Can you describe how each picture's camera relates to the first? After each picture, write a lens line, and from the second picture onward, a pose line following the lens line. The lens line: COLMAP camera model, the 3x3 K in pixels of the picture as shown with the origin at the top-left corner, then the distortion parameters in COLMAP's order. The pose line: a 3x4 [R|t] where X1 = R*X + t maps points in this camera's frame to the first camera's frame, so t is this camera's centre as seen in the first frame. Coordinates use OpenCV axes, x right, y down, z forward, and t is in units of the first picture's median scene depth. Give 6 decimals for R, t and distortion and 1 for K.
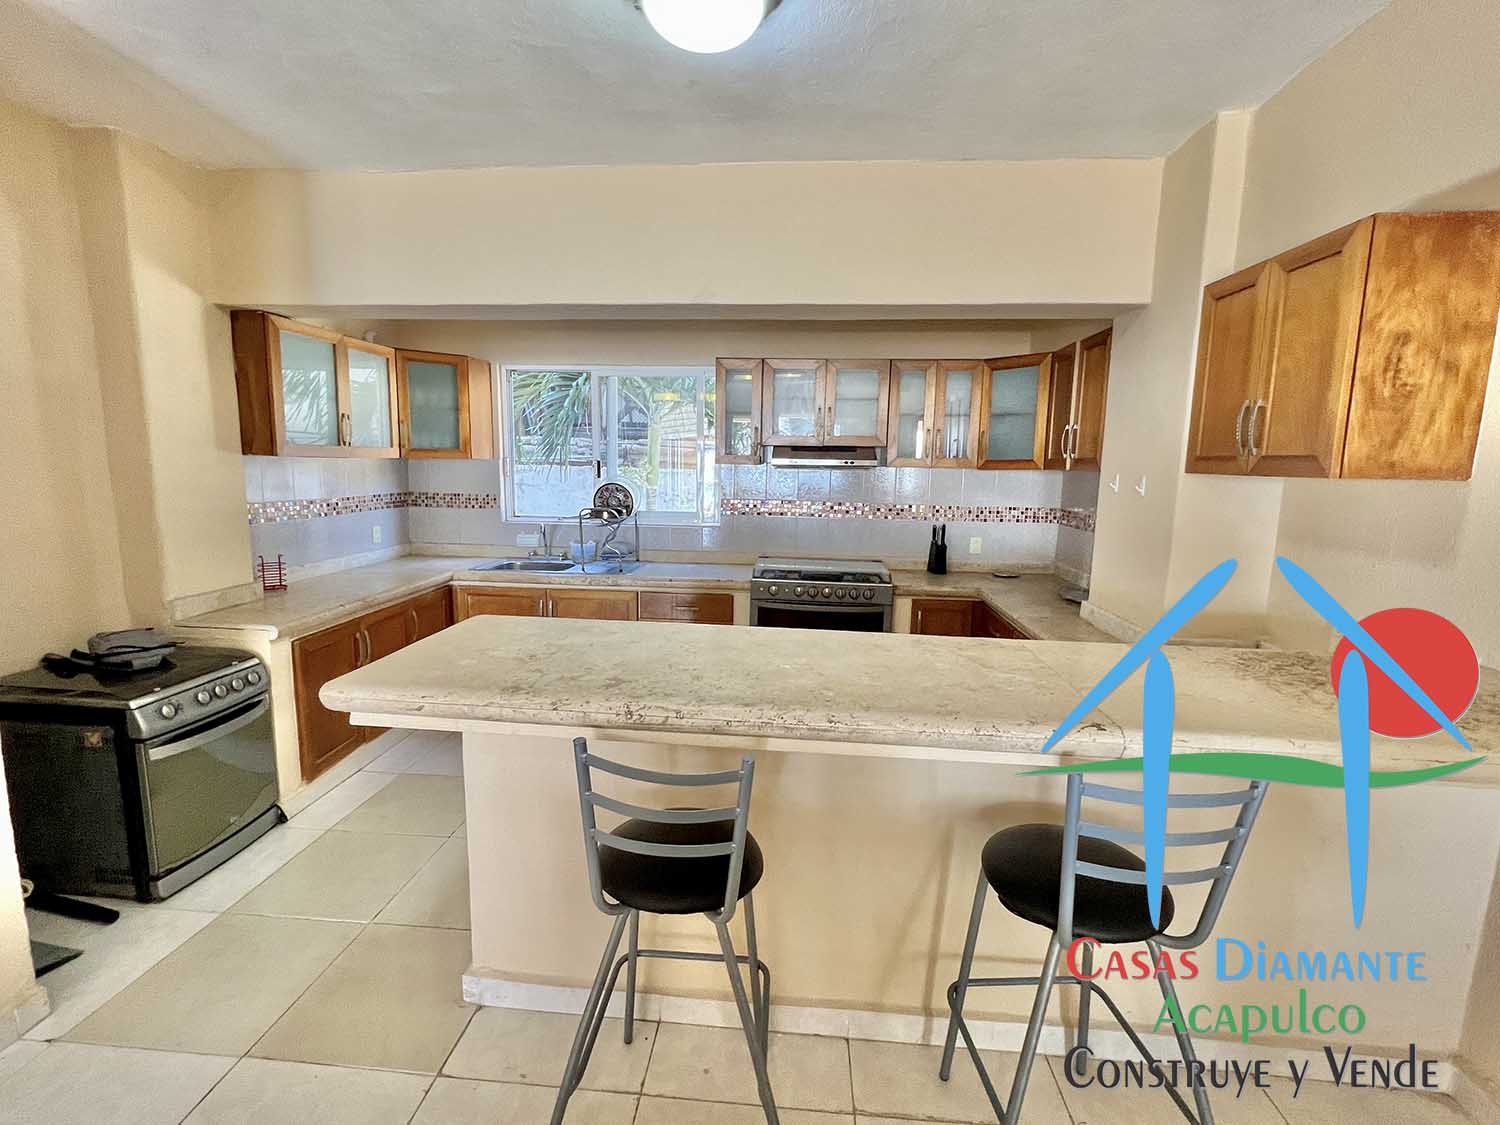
lens RADIAL K [[661.9, 0, 747.7], [0, 661.9, 556.4], [0, 0, 1]] dist [-0.001032, 0.000004]
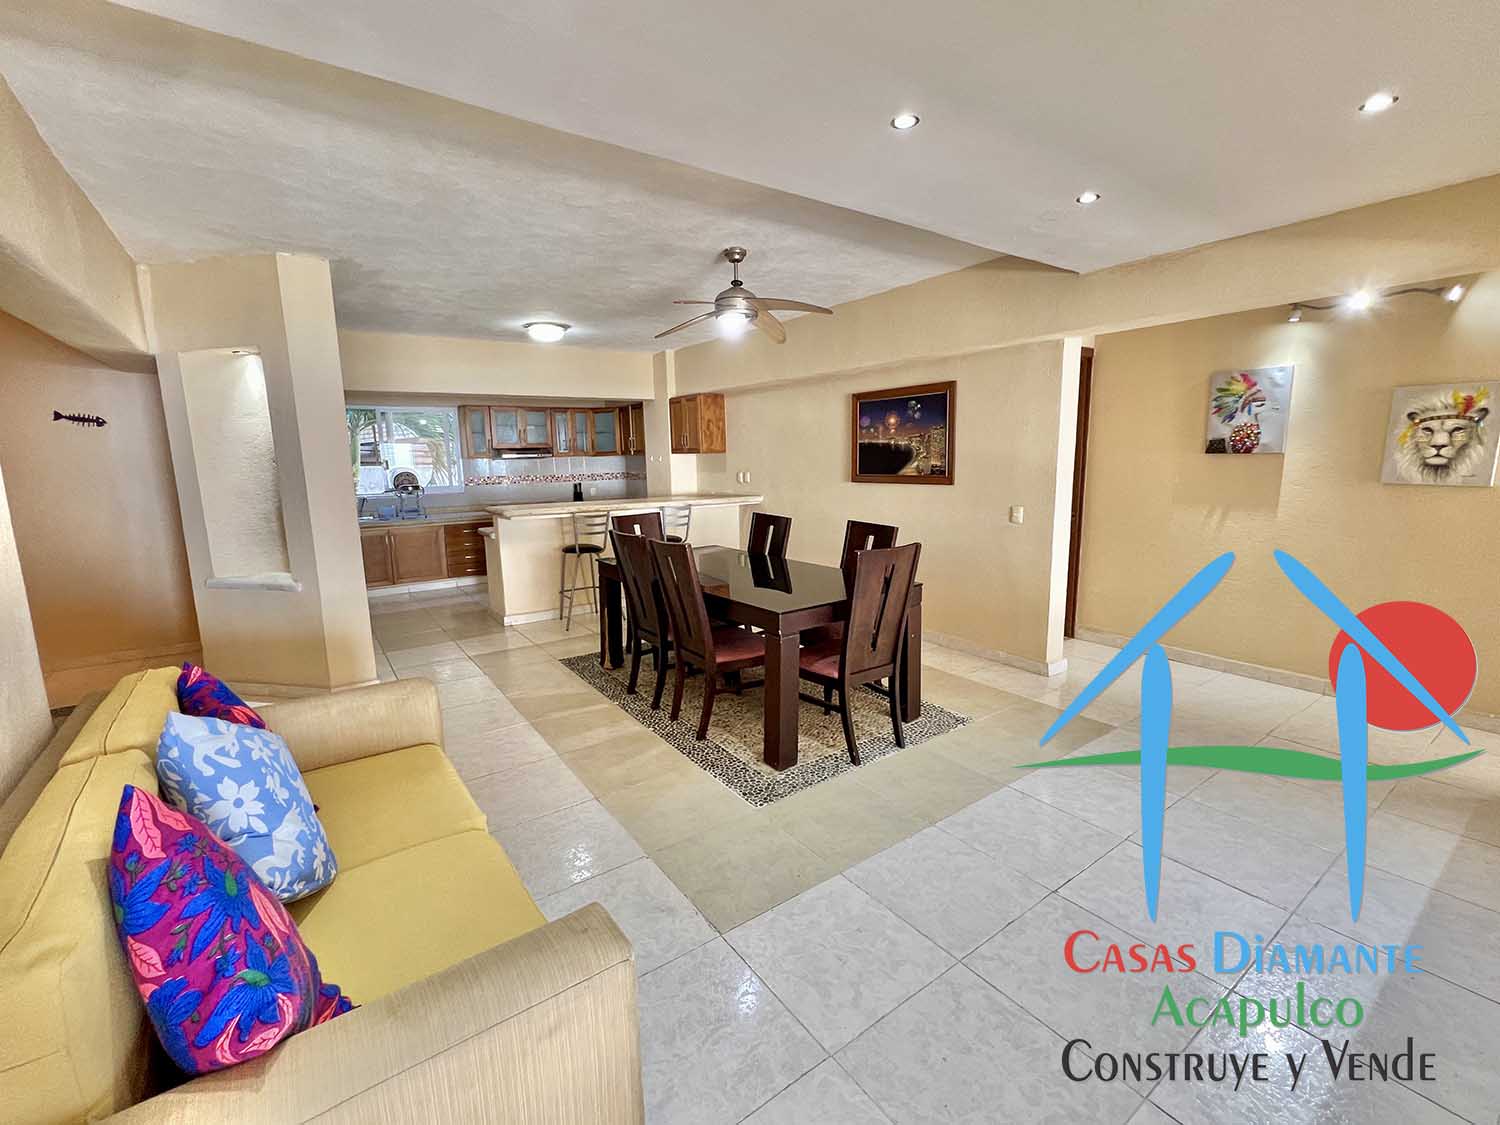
lens RADIAL K [[653.3, 0, 747.4], [0, 653.3, 560.5], [0, 0, 1]] dist [0.000215, 0.000008]
pose [[0.759863, -0.138432, 0.635173, -1.311812], [0.125575, 0.989918, 0.065520, 0.257590], [-0.637840, 0.029975, 0.769586, -1.906754]]
